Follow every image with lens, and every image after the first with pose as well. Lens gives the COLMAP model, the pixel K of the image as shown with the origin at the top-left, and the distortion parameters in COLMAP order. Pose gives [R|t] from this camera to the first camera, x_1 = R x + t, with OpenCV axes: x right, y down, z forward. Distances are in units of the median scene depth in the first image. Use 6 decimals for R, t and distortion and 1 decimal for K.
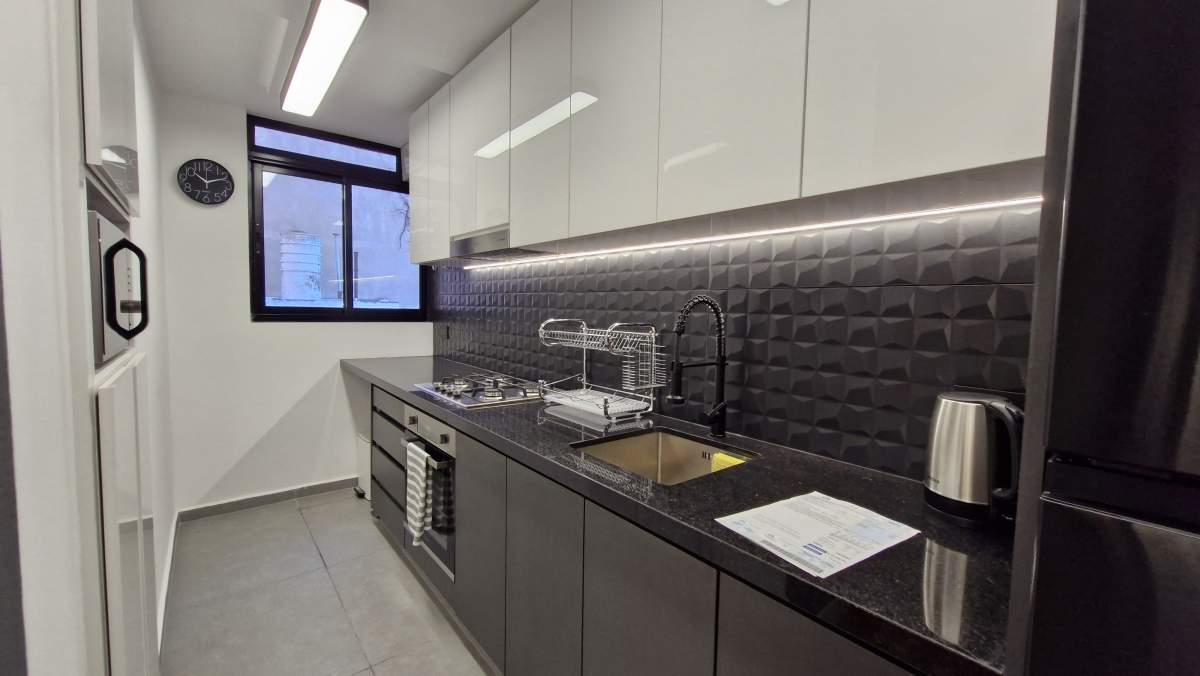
lens RADIAL K [[474.5, 0, 606.0], [0, 474.5, 338.4], [0, 0, 1]] dist [0.001012, -0.001477]
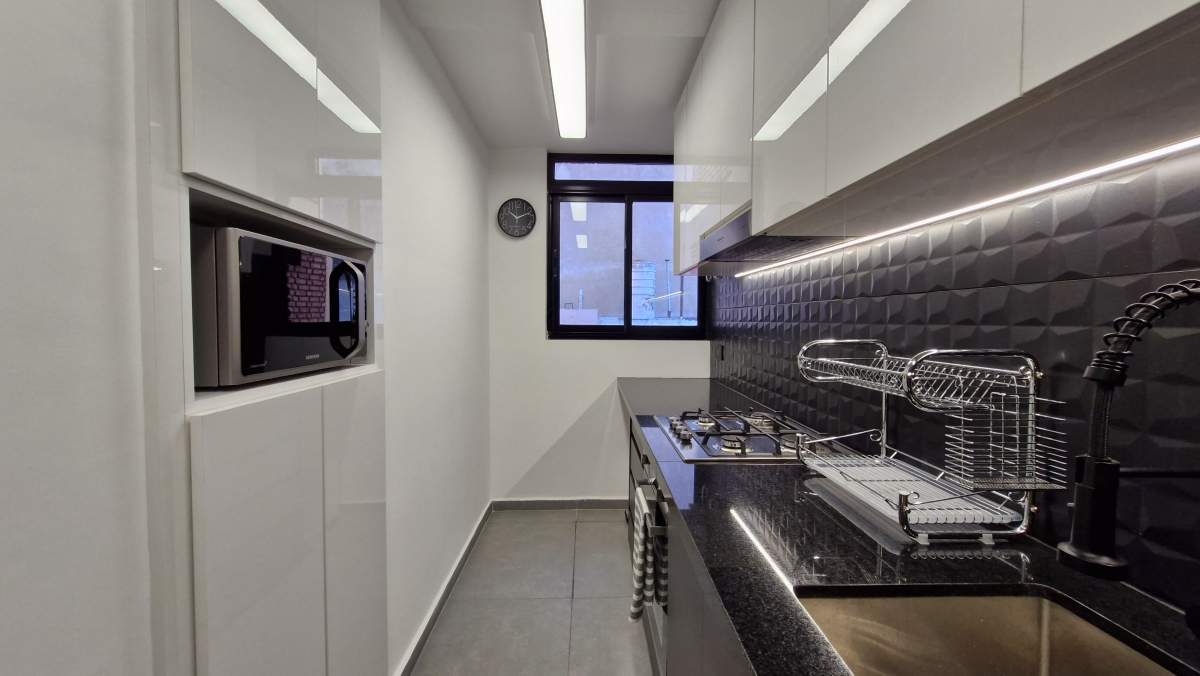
lens RADIAL K [[474.5, 0, 601.1], [0, 474.5, 337.9], [0, 0, 1]] dist [0.001012, -0.001477]
pose [[0.783572, 0.004947, -0.621282, 0.048363], [-0.027151, 0.999286, -0.026286, -0.016830], [0.620708, 0.037465, 0.783146, 0.298400]]
